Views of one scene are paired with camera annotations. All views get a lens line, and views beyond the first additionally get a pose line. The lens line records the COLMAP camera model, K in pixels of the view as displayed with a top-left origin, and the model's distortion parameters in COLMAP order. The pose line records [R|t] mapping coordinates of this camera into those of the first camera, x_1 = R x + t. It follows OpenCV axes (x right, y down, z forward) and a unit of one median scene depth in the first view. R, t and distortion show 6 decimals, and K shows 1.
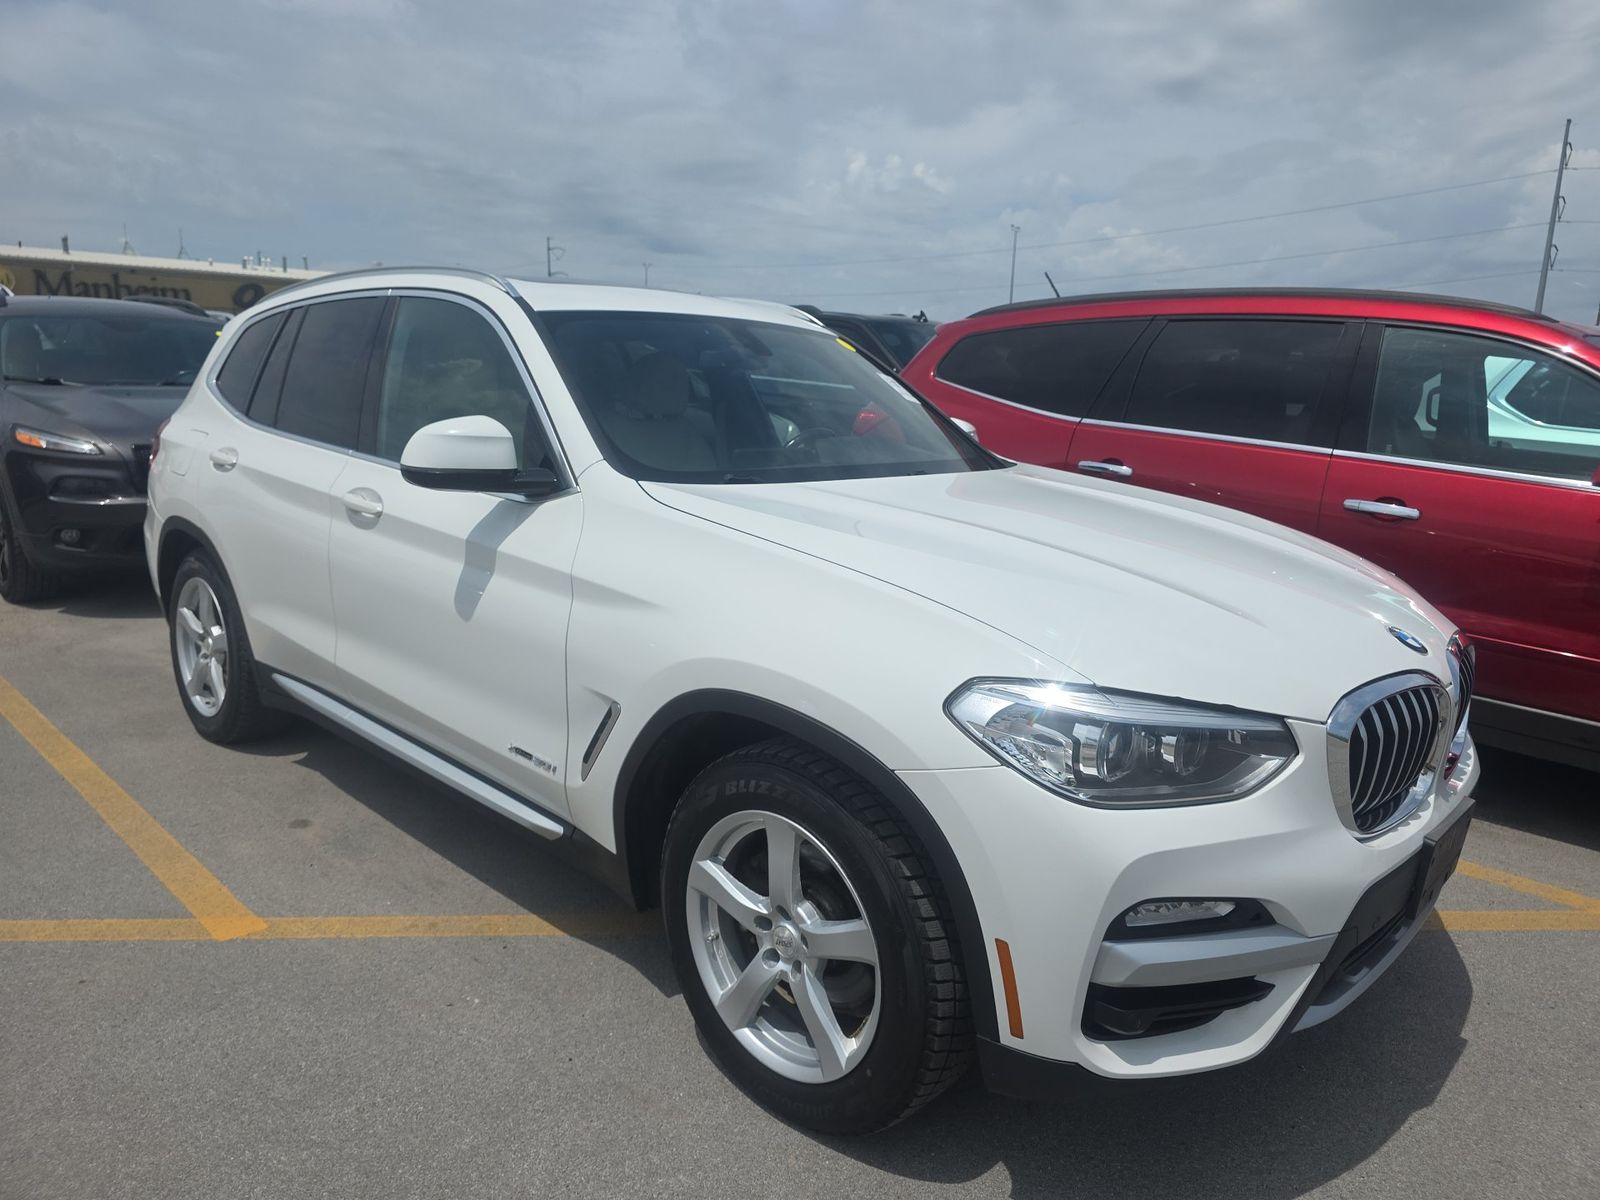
lens RADIAL K [[1073.0, 0, 800.0], [0, 1073.0, 600.0], [0, 0, 1]] dist [0.007433, -0.018501]
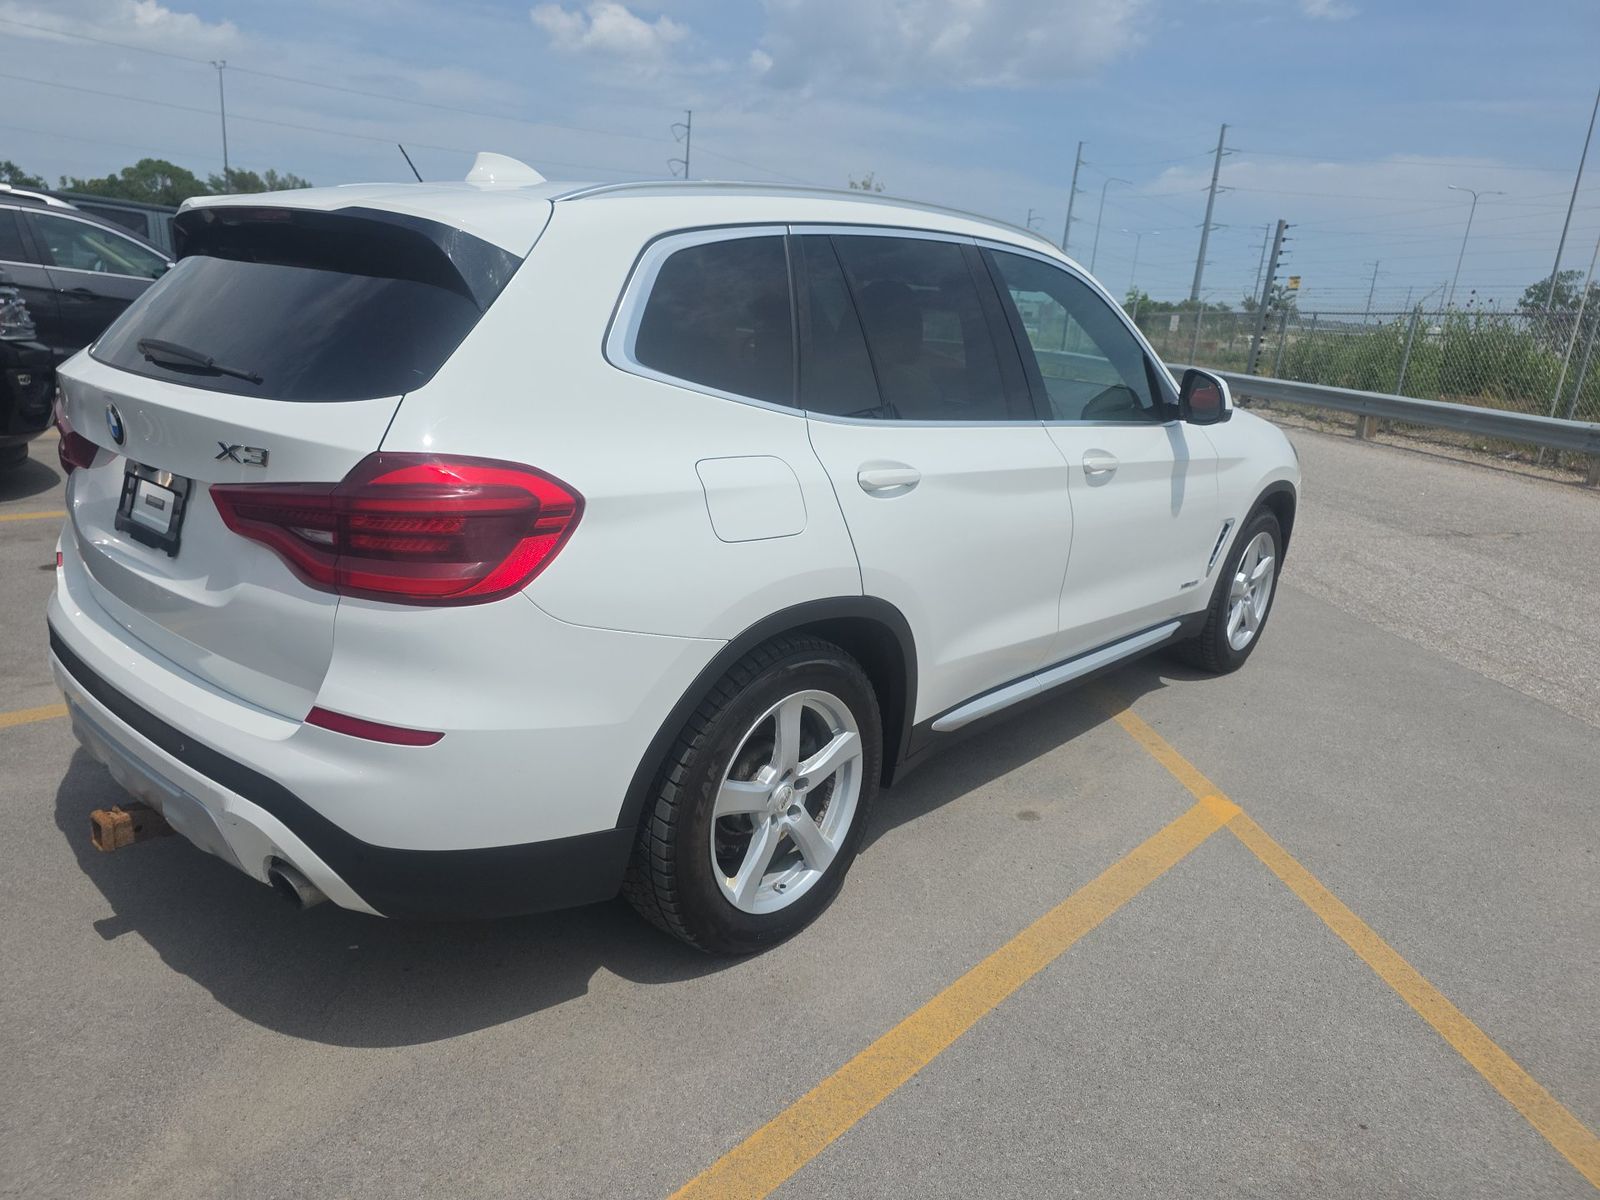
lens RADIAL K [[1073.0, 0, 800.0], [0, 1073.0, 600.0], [0, 0, 1]] dist [0.007433, -0.018501]
pose [[-0.016584, -0.324675, 0.945680, -1.420166], [0.125197, 0.937692, 0.324128, -0.337206], [-0.991993, 0.123771, 0.025097, 1.249146]]
